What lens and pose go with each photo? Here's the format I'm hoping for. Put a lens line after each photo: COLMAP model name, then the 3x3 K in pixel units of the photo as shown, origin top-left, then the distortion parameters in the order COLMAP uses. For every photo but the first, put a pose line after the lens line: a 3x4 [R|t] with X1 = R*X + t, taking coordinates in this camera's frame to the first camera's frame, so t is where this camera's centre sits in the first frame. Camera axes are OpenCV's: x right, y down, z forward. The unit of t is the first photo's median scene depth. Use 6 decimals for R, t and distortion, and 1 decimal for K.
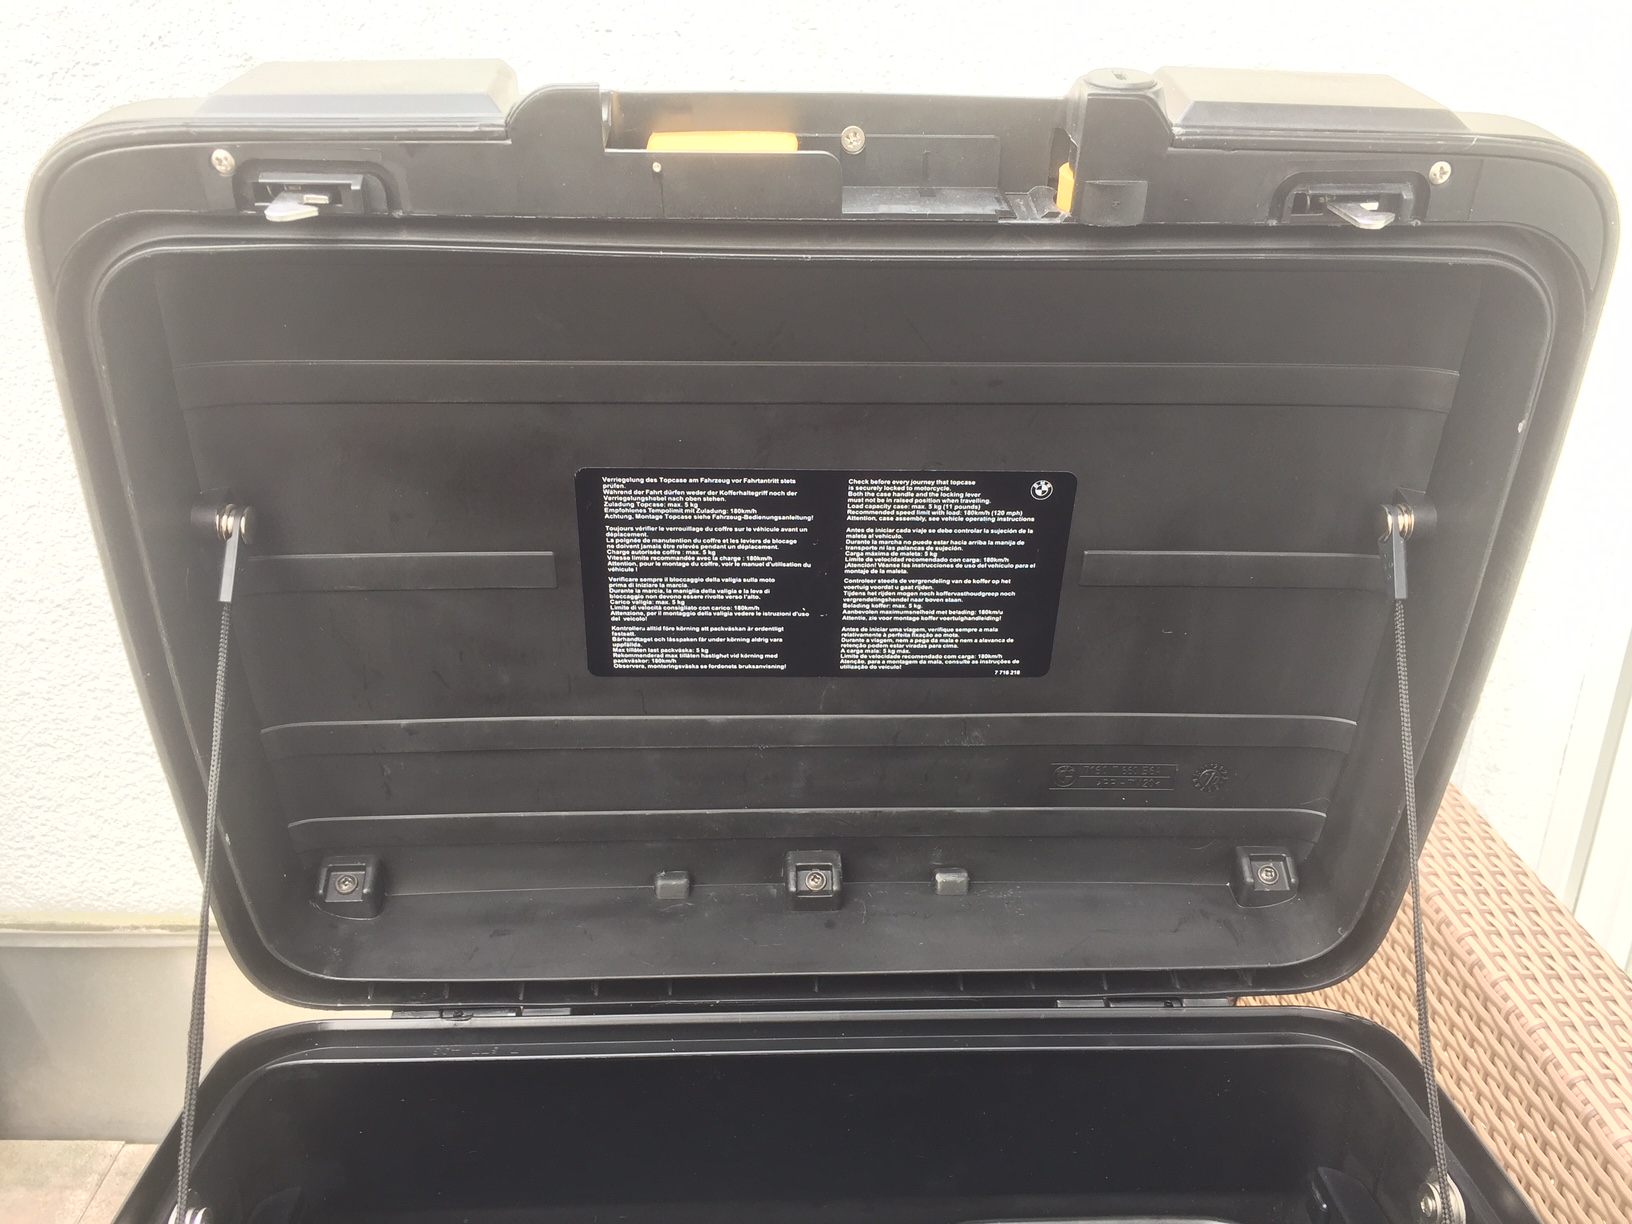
lens RADIAL K [[1436.0, 0, 833.9], [0, 1436.0, 601.1], [0, 0, 1]] dist [0.067850, -0.097704]
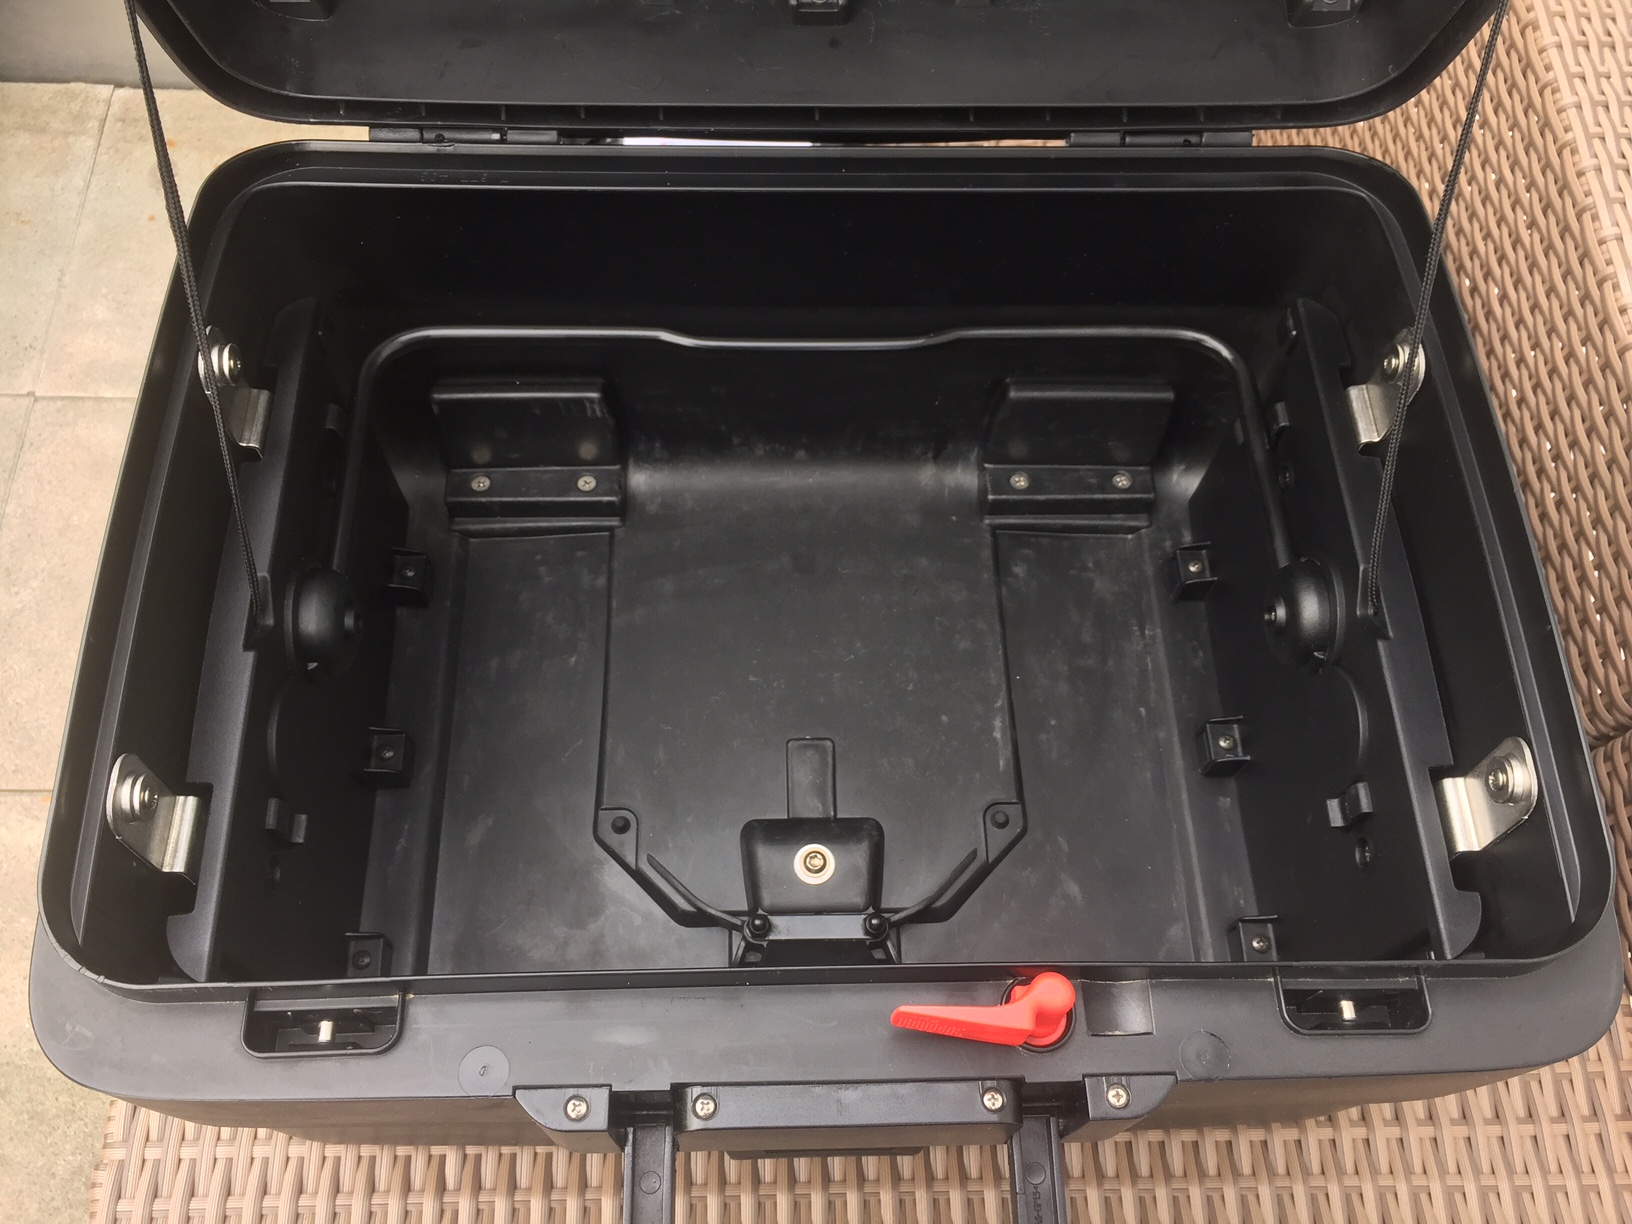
lens RADIAL K [[1436.0, 0, 833.9], [0, 1436.0, 601.1], [0, 0, 1]] dist [0.067850, -0.097704]
pose [[0.999373, 0.031858, 0.015471, -0.005885], [-0.033752, 0.724417, 0.688535, -0.148456], [0.010728, -0.688625, 0.725038, 0.100081]]
